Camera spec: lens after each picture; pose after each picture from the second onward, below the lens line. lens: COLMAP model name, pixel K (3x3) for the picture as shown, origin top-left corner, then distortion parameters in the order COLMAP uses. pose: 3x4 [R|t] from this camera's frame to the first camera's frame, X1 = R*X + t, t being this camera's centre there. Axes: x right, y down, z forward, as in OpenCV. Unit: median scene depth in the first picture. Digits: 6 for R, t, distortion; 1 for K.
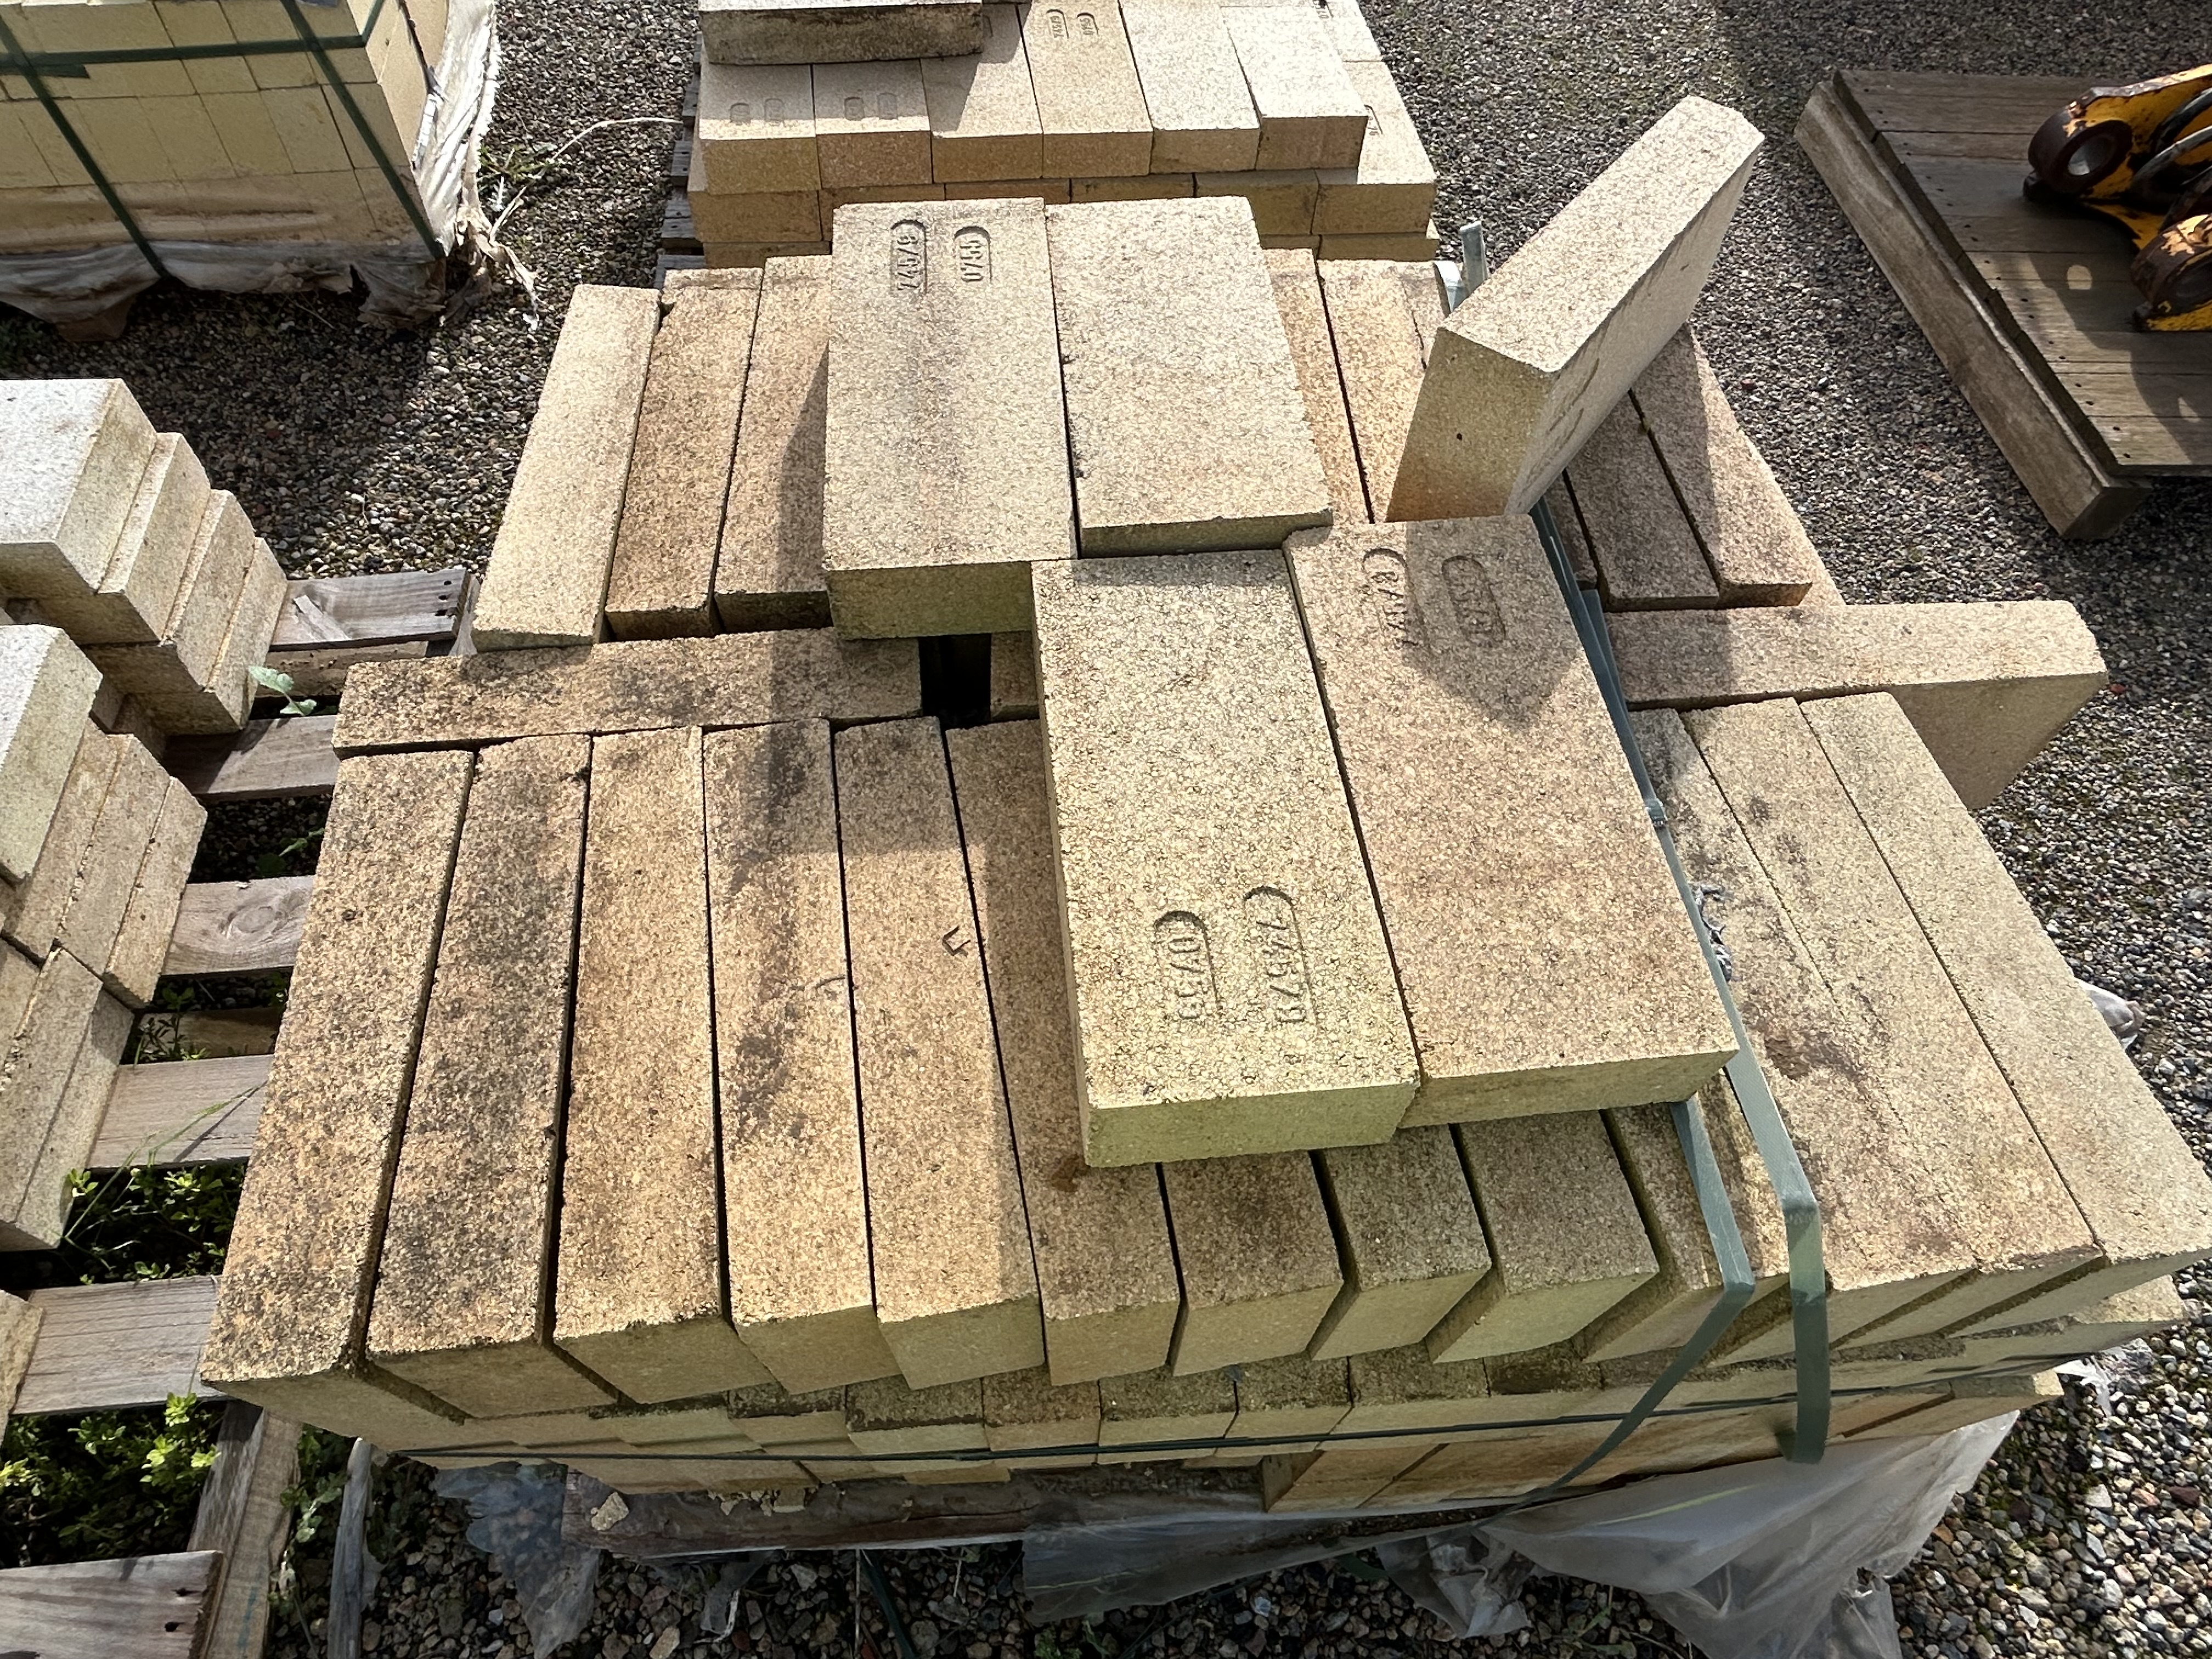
lens RADIAL K [[1414.9, 0, 1112.9], [0, 1414.9, 815.2], [0, 0, 1]] dist [0.002468, 0.005529]
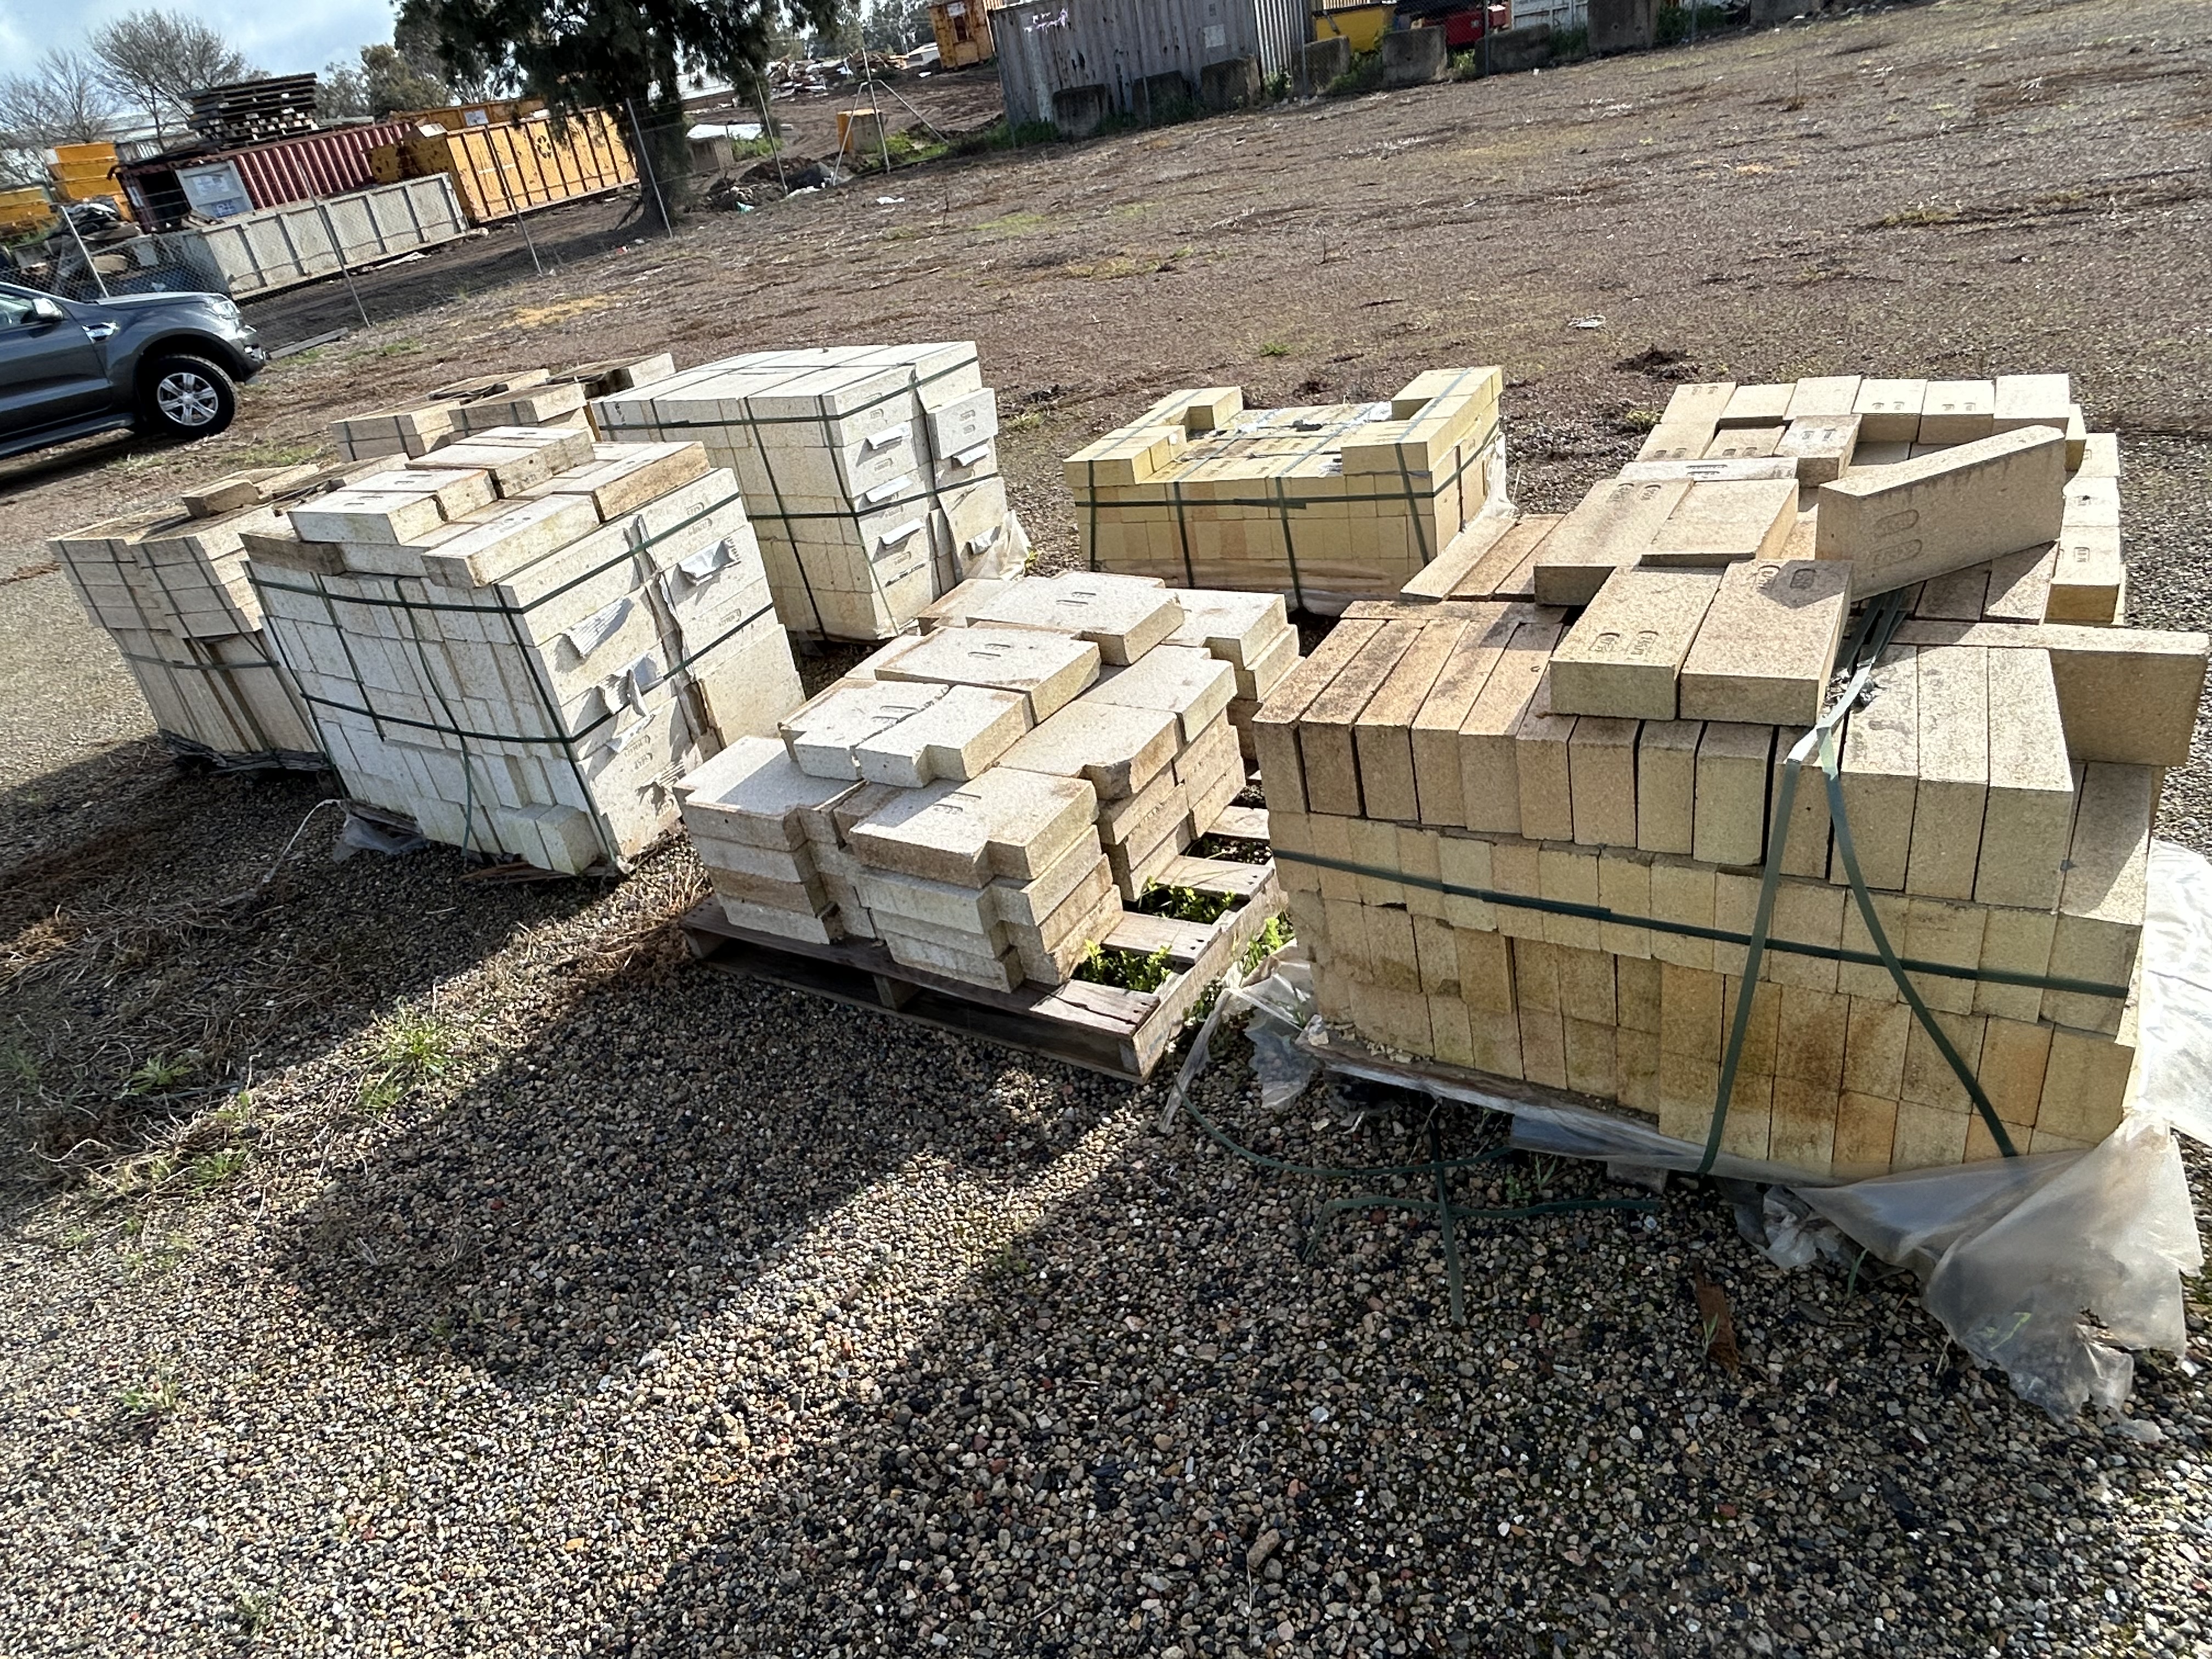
lens RADIAL K [[1414.9, 0, 1094.7], [0, 1414.9, 843.4], [0, 0, 1]] dist [0.002468, 0.005529]
pose [[0.780859, 0.155283, -0.605100, 0.540454], [-0.371715, 0.893976, -0.250268, 0.819650], [0.502083, 0.420349, 0.755791, -0.755350]]
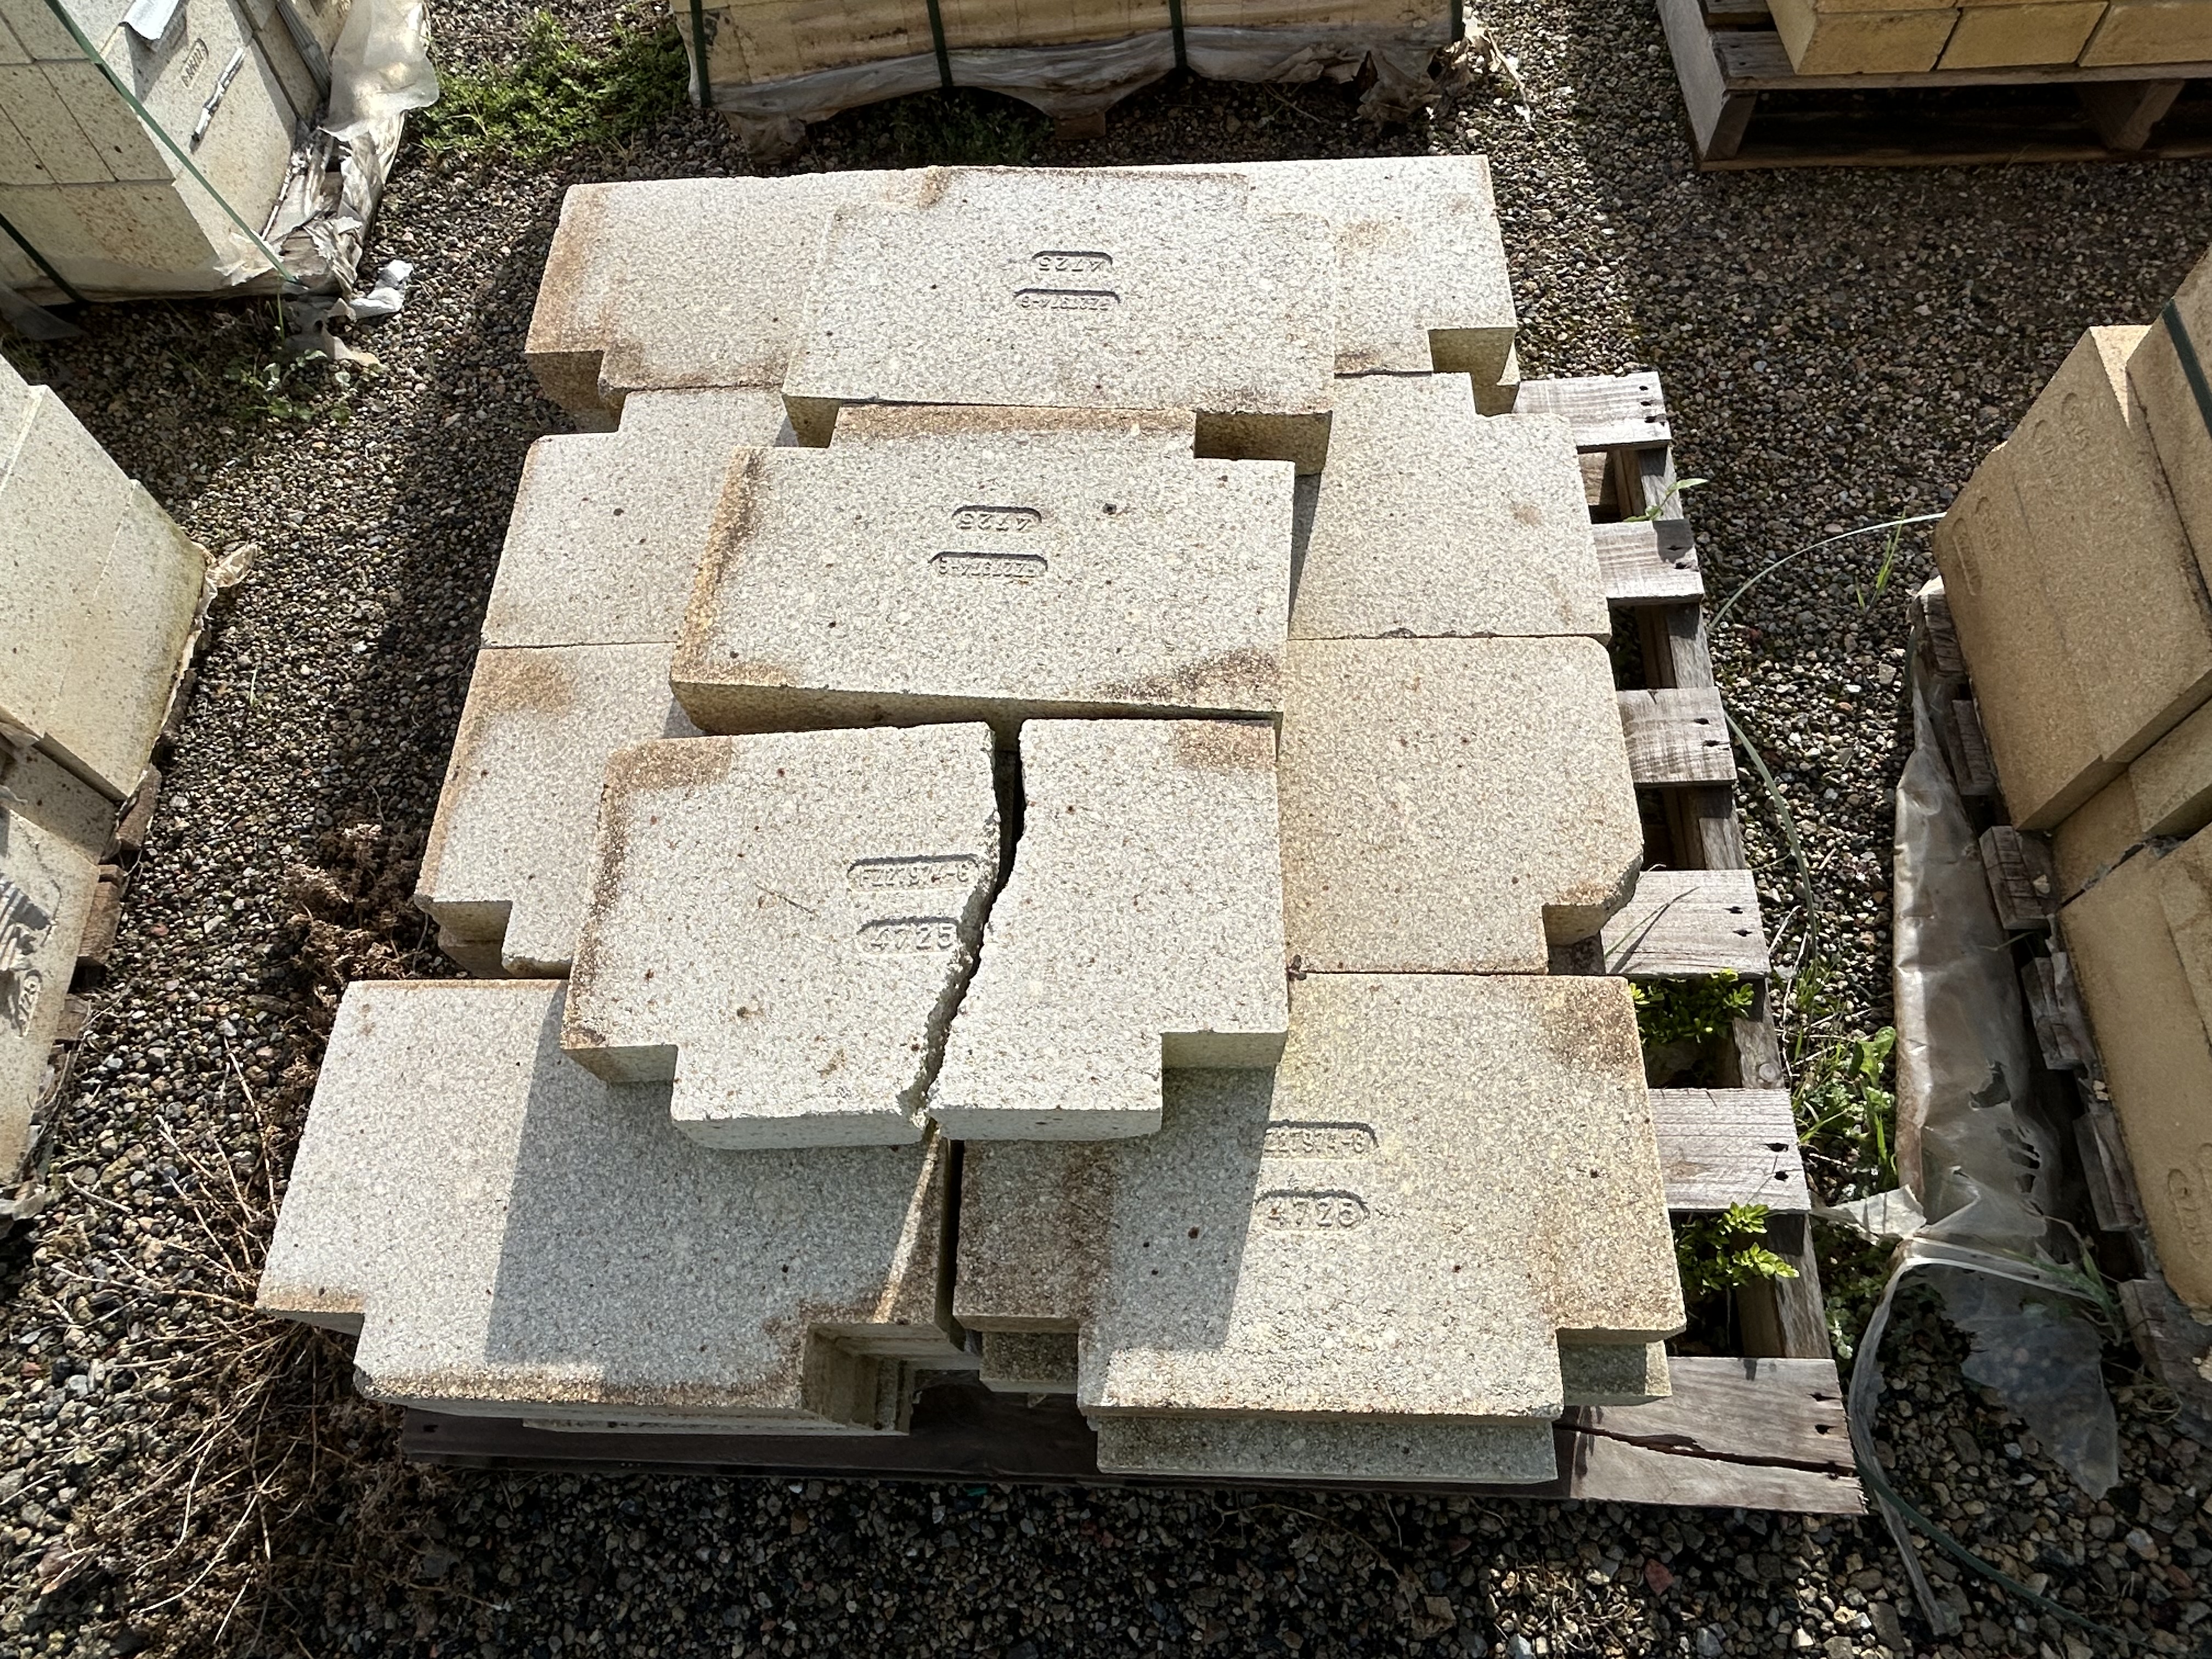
lens RADIAL K [[1414.9, 0, 1115.6], [0, 1414.9, 821.0], [0, 0, 1]] dist [0.002468, 0.005529]
pose [[0.990490, 0.052937, -0.126997, -0.939185], [-0.039835, 0.993823, 0.103579, 0.053850], [0.131695, -0.097535, 0.986480, -0.009706]]
